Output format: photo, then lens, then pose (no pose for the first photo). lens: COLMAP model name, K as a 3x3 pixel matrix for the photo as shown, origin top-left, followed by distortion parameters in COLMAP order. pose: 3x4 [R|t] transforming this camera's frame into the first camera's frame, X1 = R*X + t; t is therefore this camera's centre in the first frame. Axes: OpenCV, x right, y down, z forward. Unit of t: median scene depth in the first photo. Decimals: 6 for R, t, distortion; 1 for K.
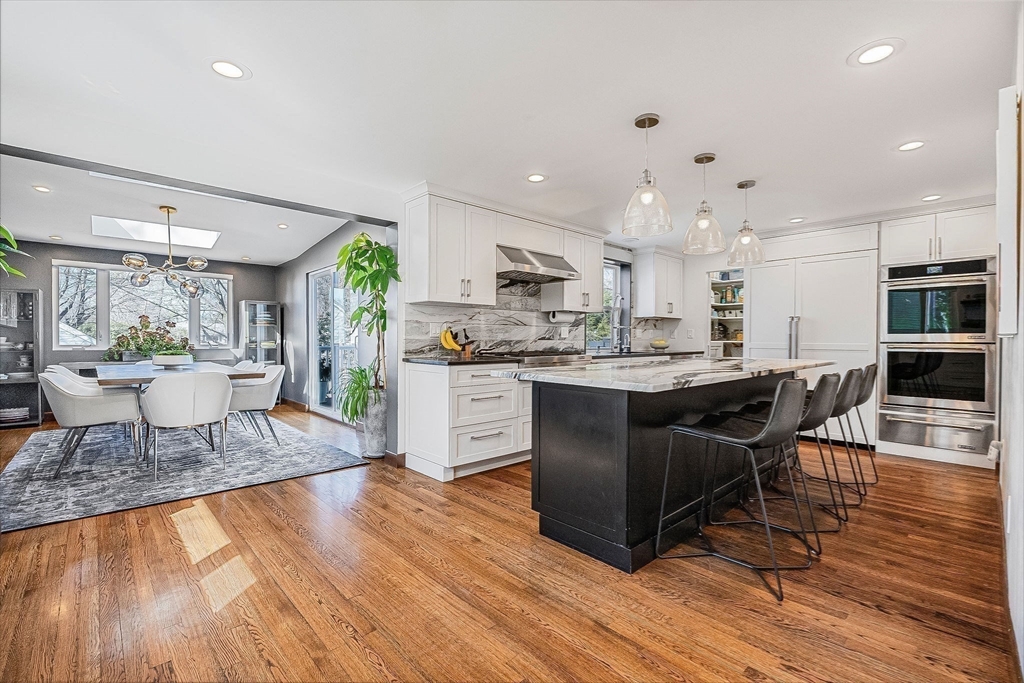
lens RADIAL K [[449.7, 0, 513.8], [0, 449.7, 339.5], [0, 0, 1]] dist [-0.002864, -0.000584]
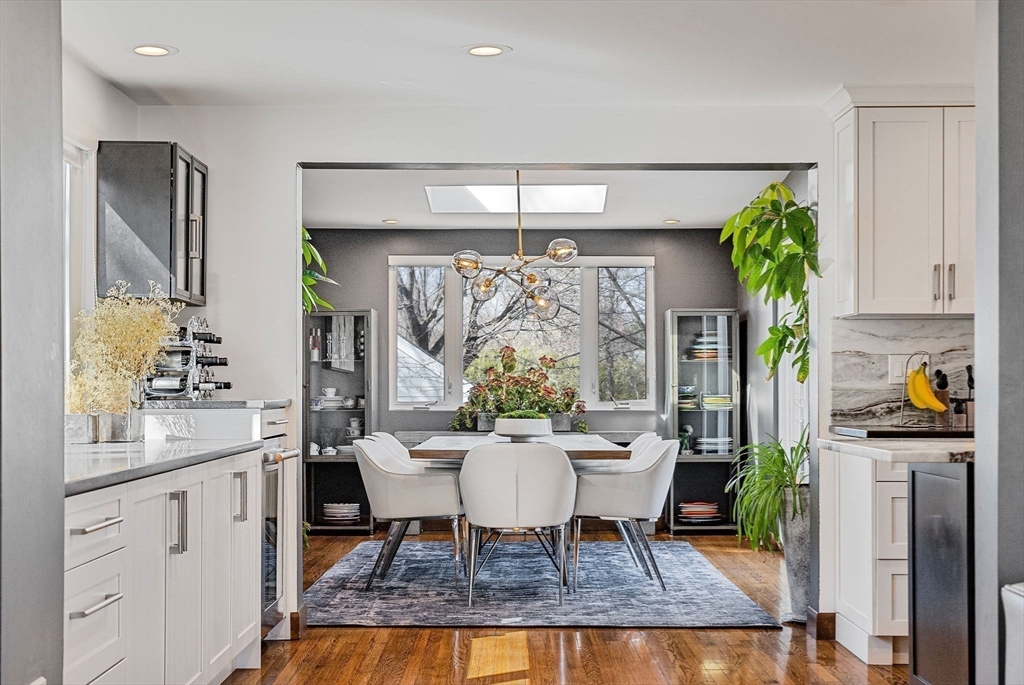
lens RADIAL K [[1412.4, 0, 511.9], [0, 1412.4, 345.0], [0, 0, 1]] dist [0.042344, 0.000000]
pose [[0.736098, -0.024729, -0.676423, 0.563462], [0.001660, 0.999395, -0.034731, 0.004861], [0.676873, 0.024442, 0.735694, -0.419696]]
